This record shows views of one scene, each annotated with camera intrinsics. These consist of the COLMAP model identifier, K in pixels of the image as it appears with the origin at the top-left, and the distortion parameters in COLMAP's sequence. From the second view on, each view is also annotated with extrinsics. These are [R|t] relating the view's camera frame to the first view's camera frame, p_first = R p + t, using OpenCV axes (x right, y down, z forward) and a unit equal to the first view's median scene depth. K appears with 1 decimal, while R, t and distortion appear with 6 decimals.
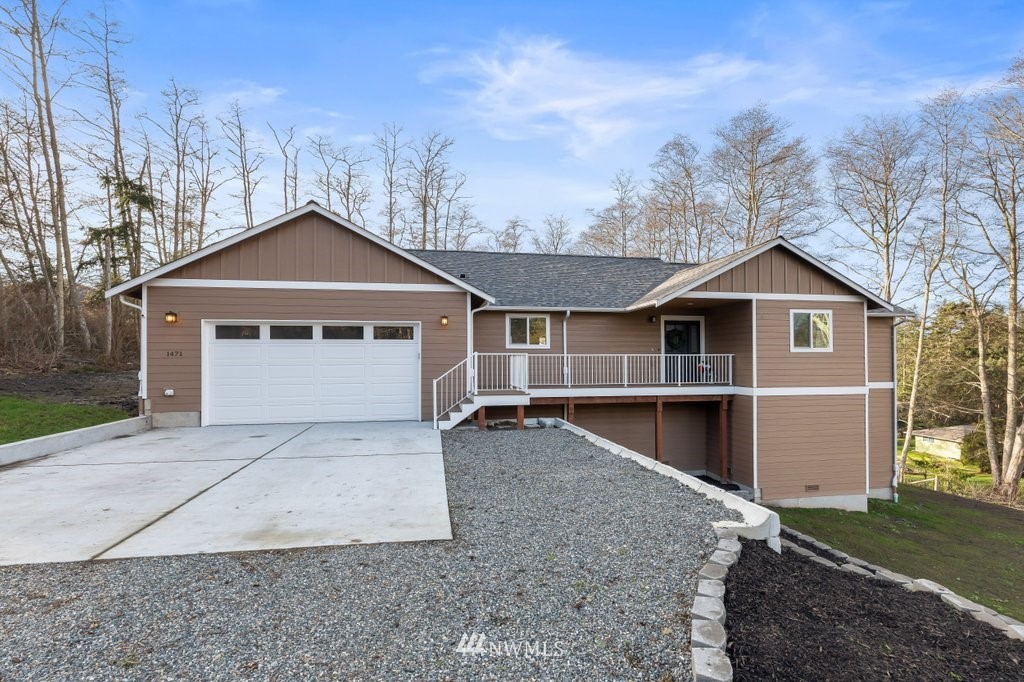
lens RADIAL K [[600.5, 0, 512.0], [0, 600.5, 341.0], [0, 0, 1]] dist [-0.000431, -0.000222]
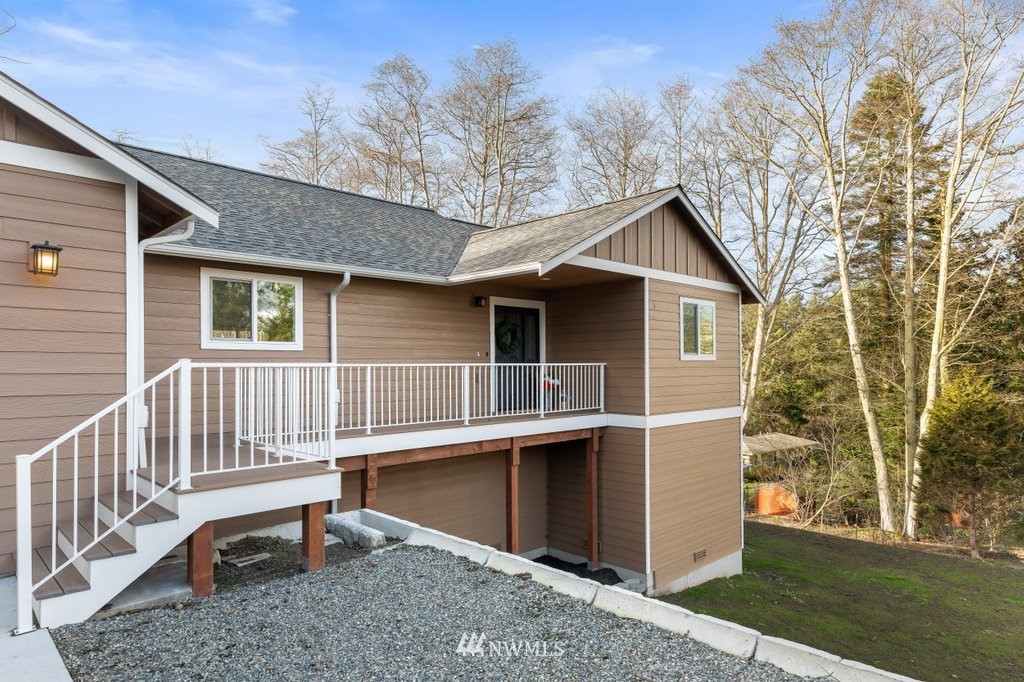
lens RADIAL K [[618.6, 0, 510.3], [0, 618.6, 357.4], [0, 0, 1]] dist [0.019192, -0.001552]
pose [[0.800219, 0.005885, 0.599679, -0.105515], [-0.018913, 0.999702, 0.015426, 0.007809], [-0.599410, -0.023686, 0.800092, 0.542283]]
